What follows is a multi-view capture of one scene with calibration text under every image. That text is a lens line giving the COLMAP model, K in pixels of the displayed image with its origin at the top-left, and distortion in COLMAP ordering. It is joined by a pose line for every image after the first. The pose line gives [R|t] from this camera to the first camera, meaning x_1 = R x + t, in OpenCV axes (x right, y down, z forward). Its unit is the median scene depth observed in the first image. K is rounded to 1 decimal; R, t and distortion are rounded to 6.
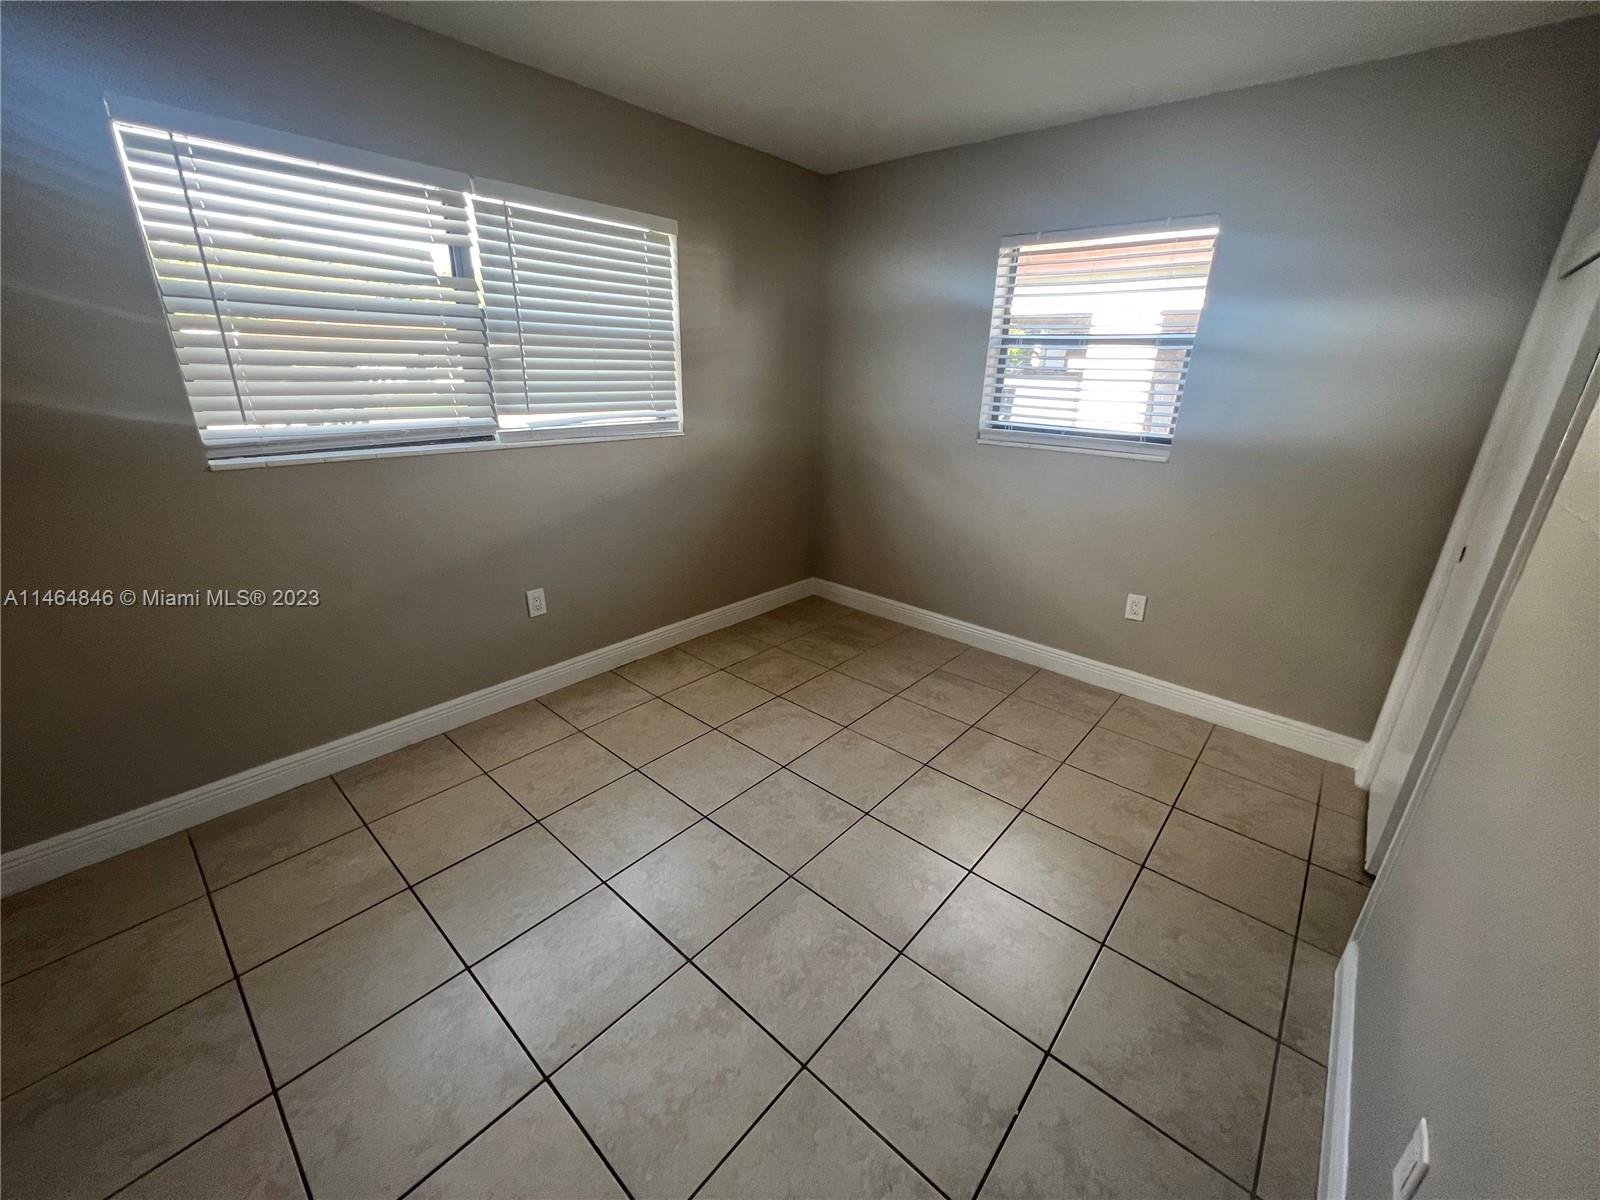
lens RADIAL K [[642.3, 0, 797.4], [0, 642.3, 583.8], [0, 0, 1]] dist [-0.001519, -0.000282]
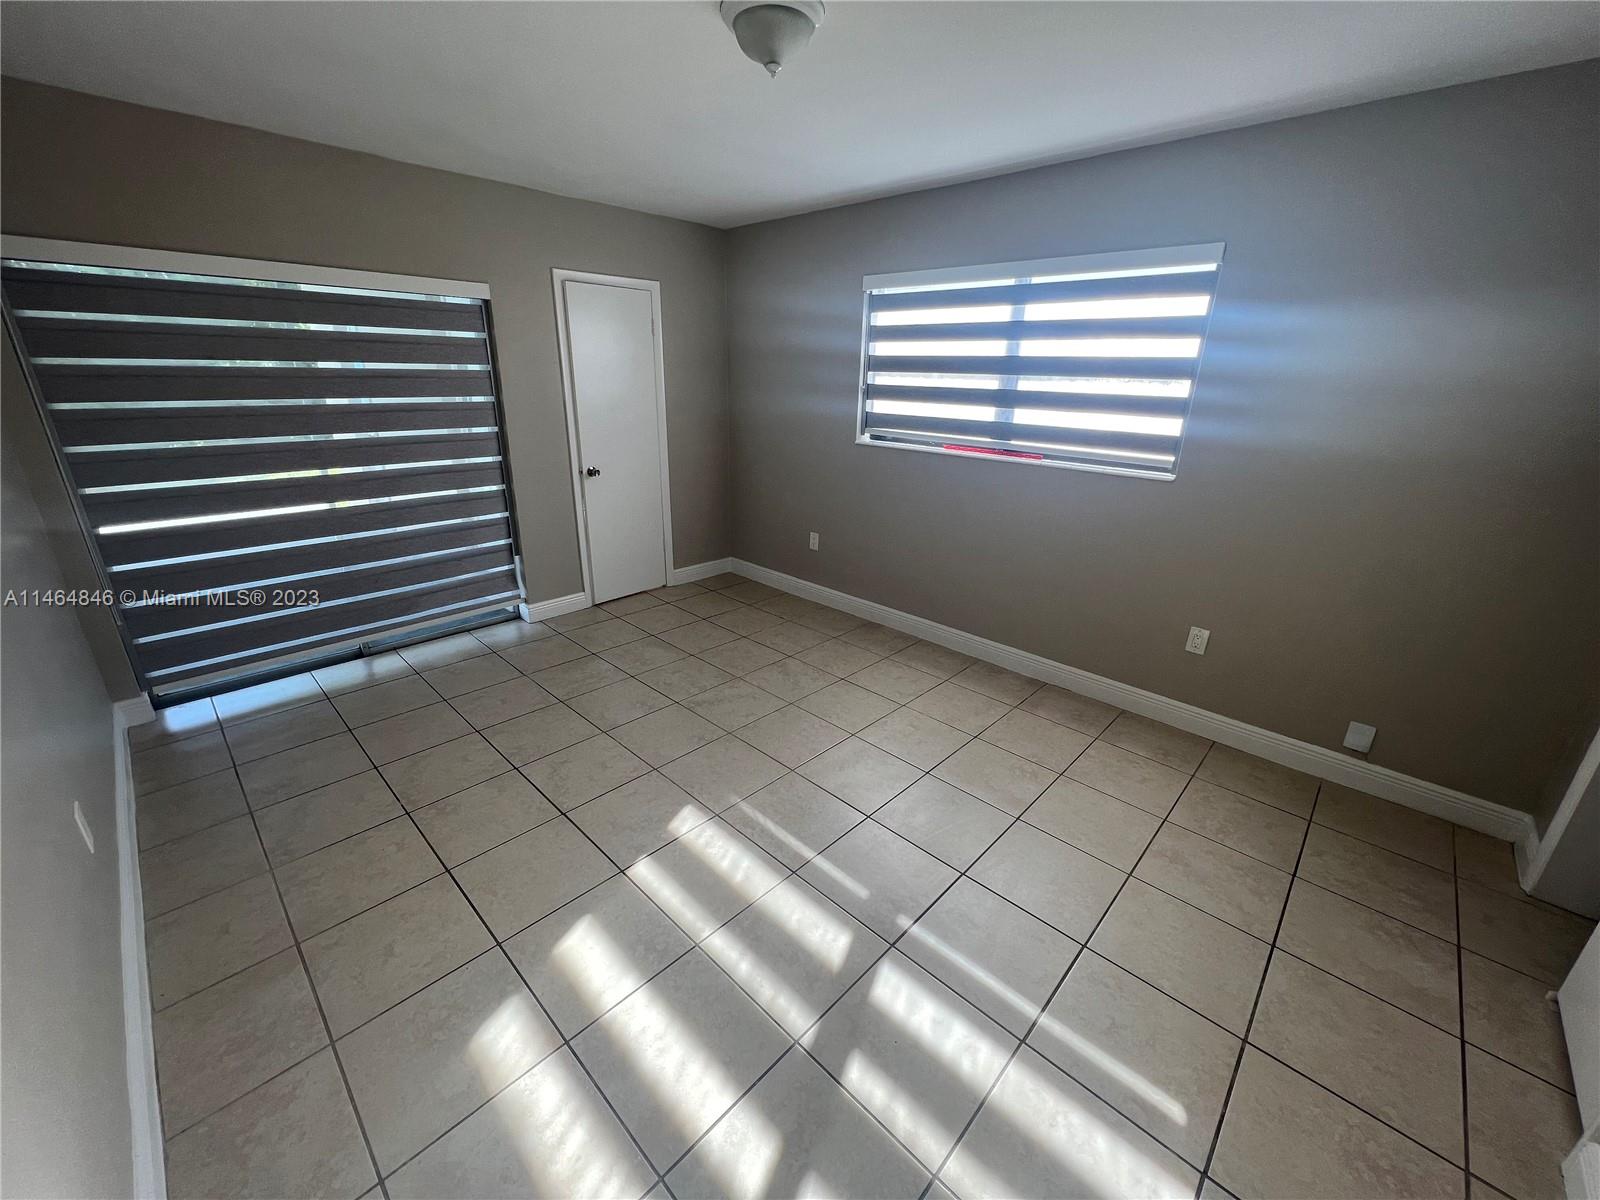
lens RADIAL K [[635.1, 0, 800.0], [0, 635.1, 600.0], [0, 0, 1]] dist [-0.036406, -0.000034]
pose [[0.998594, 0.025268, -0.046597, 0.184412], [-0.025350, 0.999678, -0.001172, 0.058743], [0.046553, 0.002352, 0.998913, -0.144723]]
